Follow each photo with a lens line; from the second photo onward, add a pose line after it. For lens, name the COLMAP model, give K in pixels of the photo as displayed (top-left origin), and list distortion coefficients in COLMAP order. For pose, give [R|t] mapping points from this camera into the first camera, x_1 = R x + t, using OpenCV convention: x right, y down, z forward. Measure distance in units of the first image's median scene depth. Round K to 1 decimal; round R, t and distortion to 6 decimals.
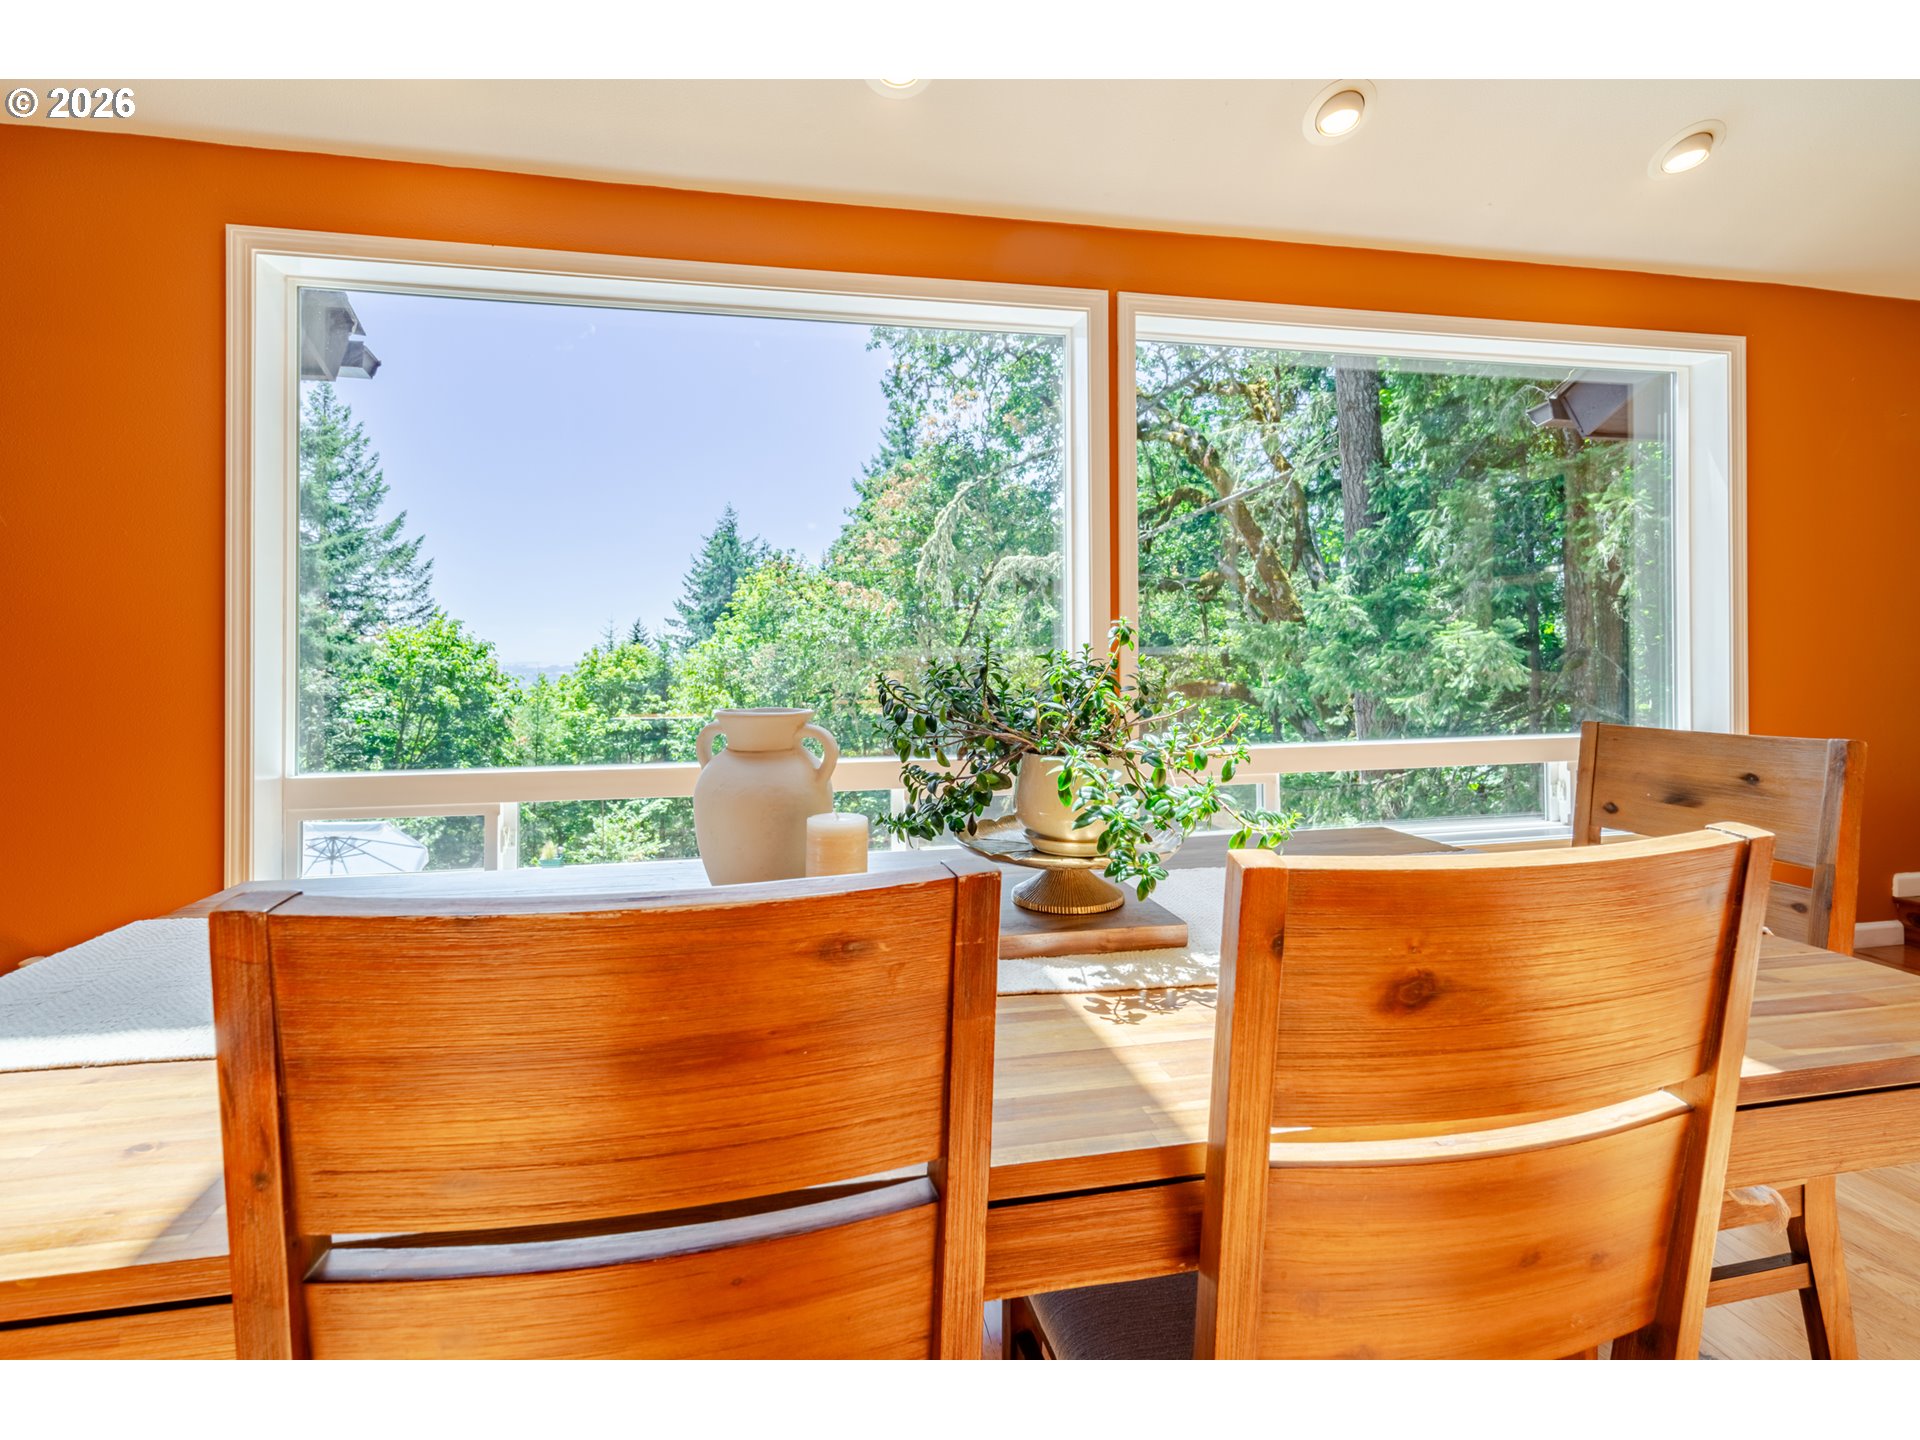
lens RADIAL K [[883.5, 0, 996.1], [0, 883.5, 670.9], [0, 0, 1]] dist [-0.005267, -0.000534]
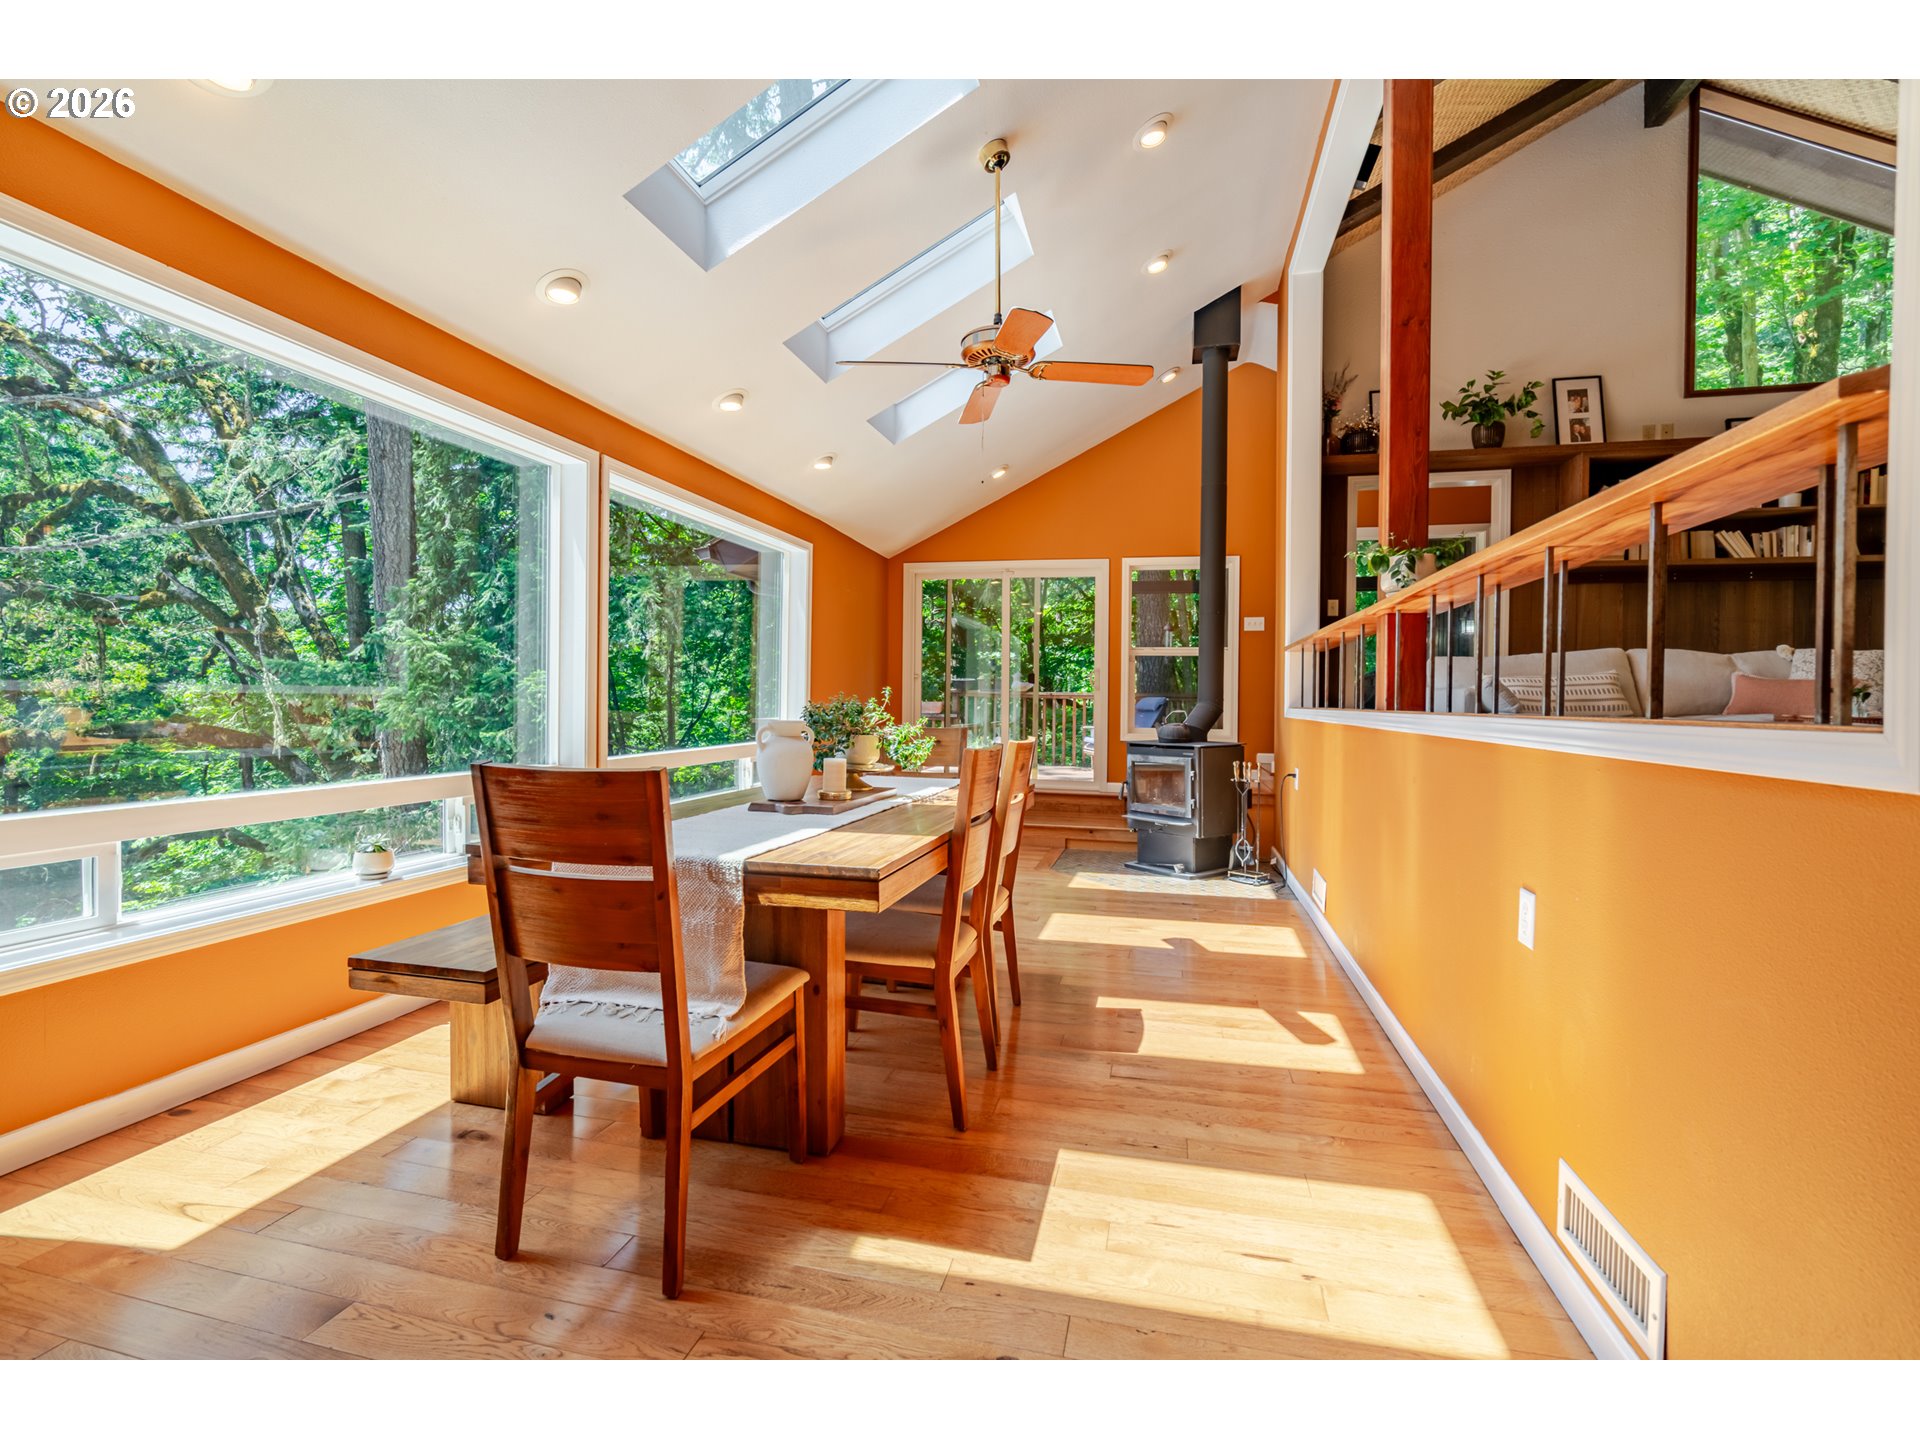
lens RADIAL K [[883.5, 0, 955.8], [0, 883.5, 716.7], [0, 0, 1]] dist [-0.005267, -0.000534]
pose [[0.425078, -0.001384, 0.905156, -0.251319], [-0.001404, 0.999997, 0.002189, 0.003944], [-0.905156, -0.002201, 0.425074, -0.048870]]
